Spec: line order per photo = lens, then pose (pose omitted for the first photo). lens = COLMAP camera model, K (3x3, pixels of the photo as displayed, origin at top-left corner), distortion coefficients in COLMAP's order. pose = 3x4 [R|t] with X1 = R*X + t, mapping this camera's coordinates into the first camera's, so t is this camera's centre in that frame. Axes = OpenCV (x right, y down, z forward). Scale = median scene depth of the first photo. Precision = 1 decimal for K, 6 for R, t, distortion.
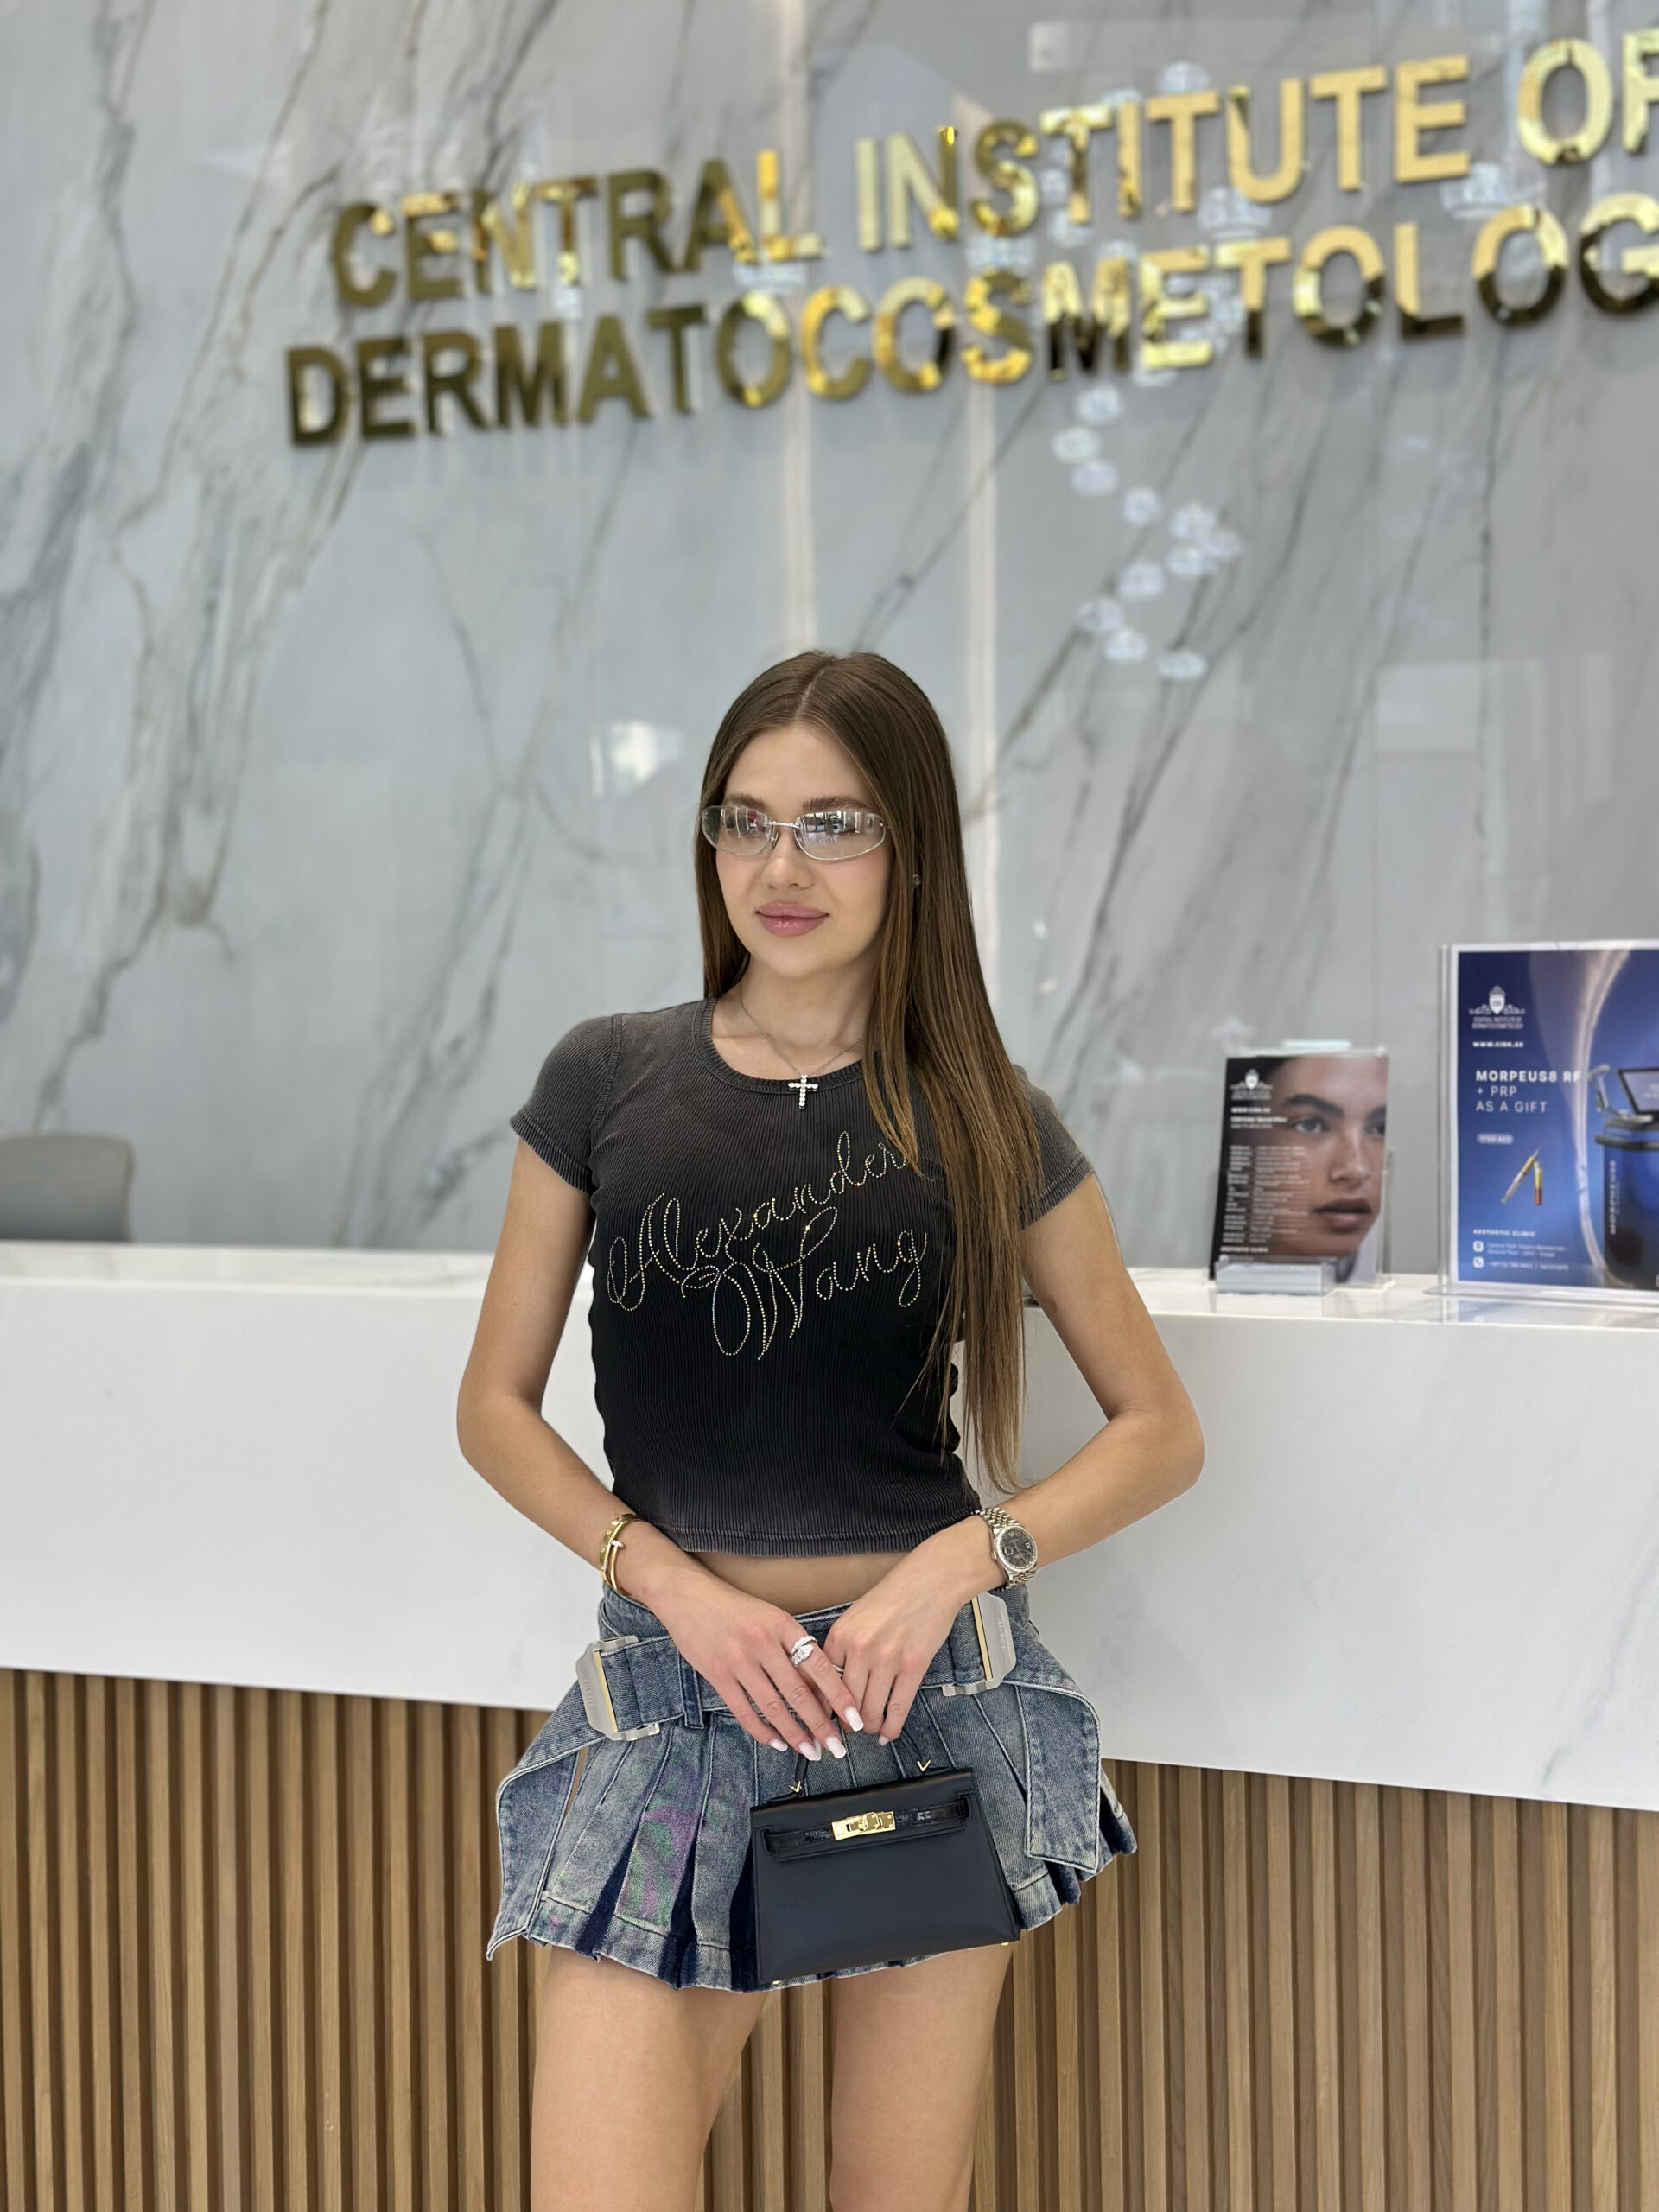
lens RADIAL K [[3087.1, 0, 830.0], [0, 3087.1, 1115.7], [0, 0, 1]] dist [0.246641, 0.000000]
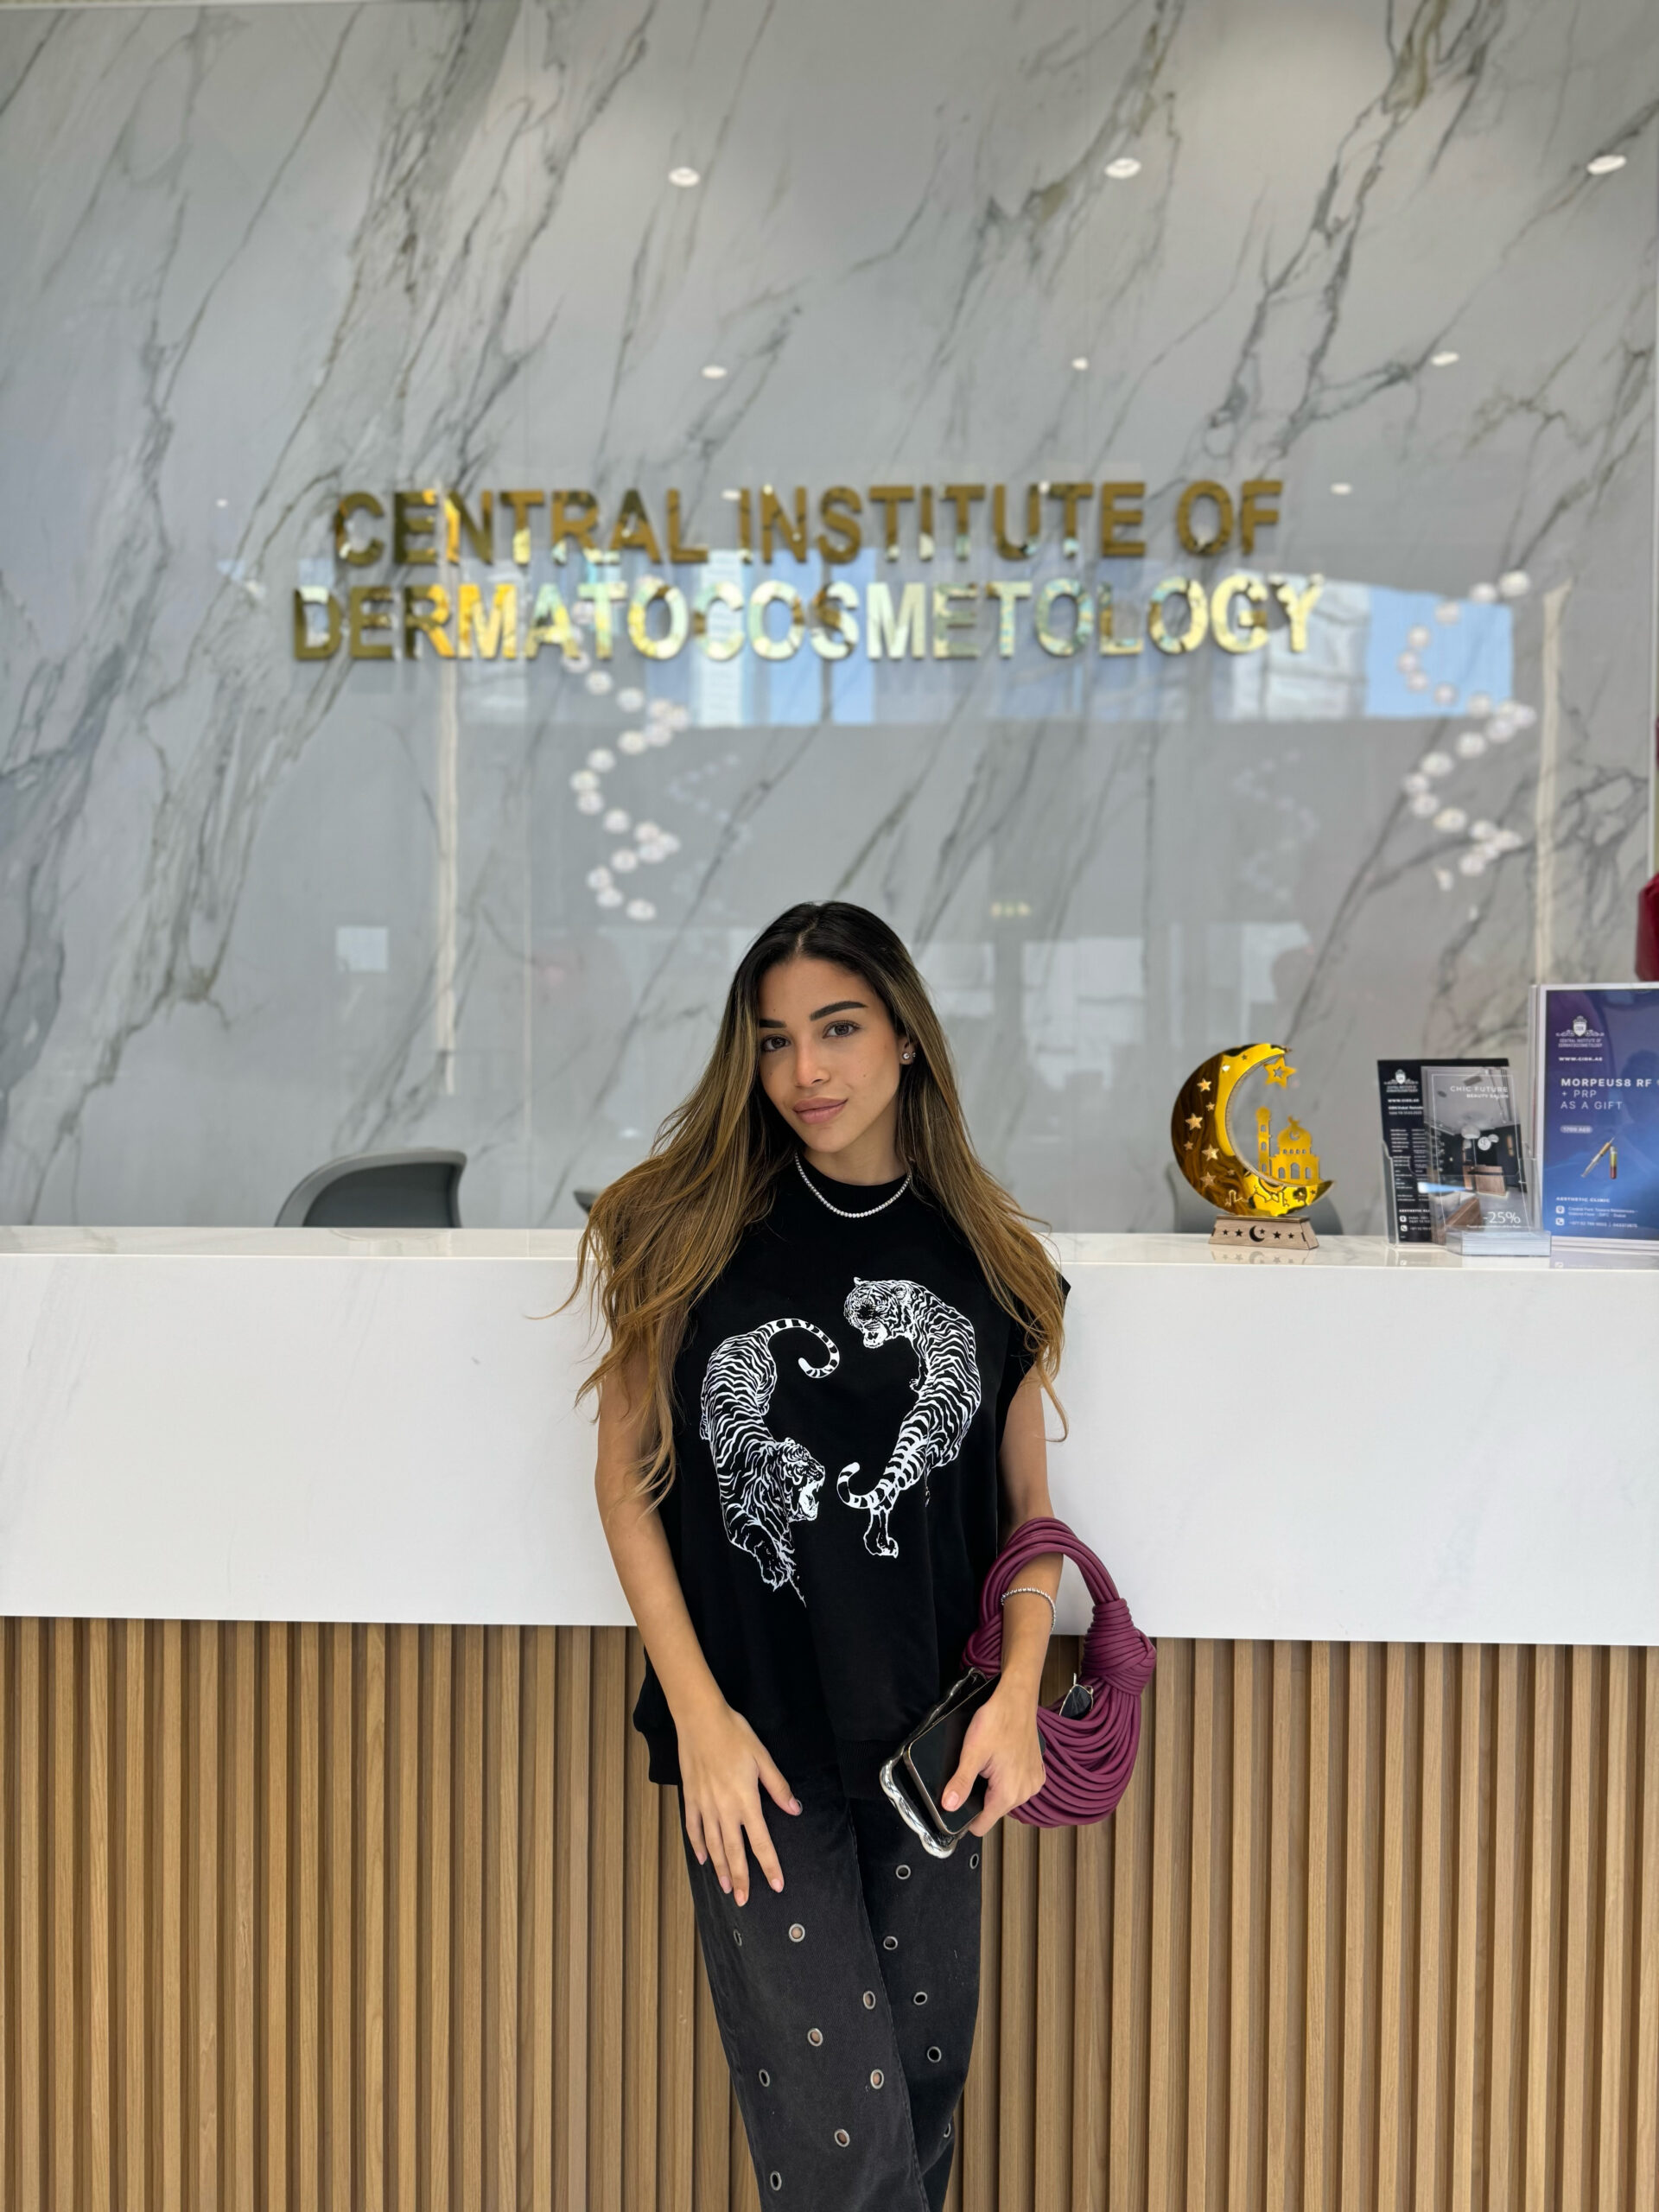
lens RADIAL K [[1694.7, 0, 831.0], [0, 1694.7, 1116.5], [0, 0, 1]] dist [0.083437, 0.013584]
pose [[0.949856, 0.026048, 0.311600, -0.175417], [-0.011110, 0.998706, -0.049618, 0.022913], [-0.312489, 0.043668, 0.948917, 0.215067]]
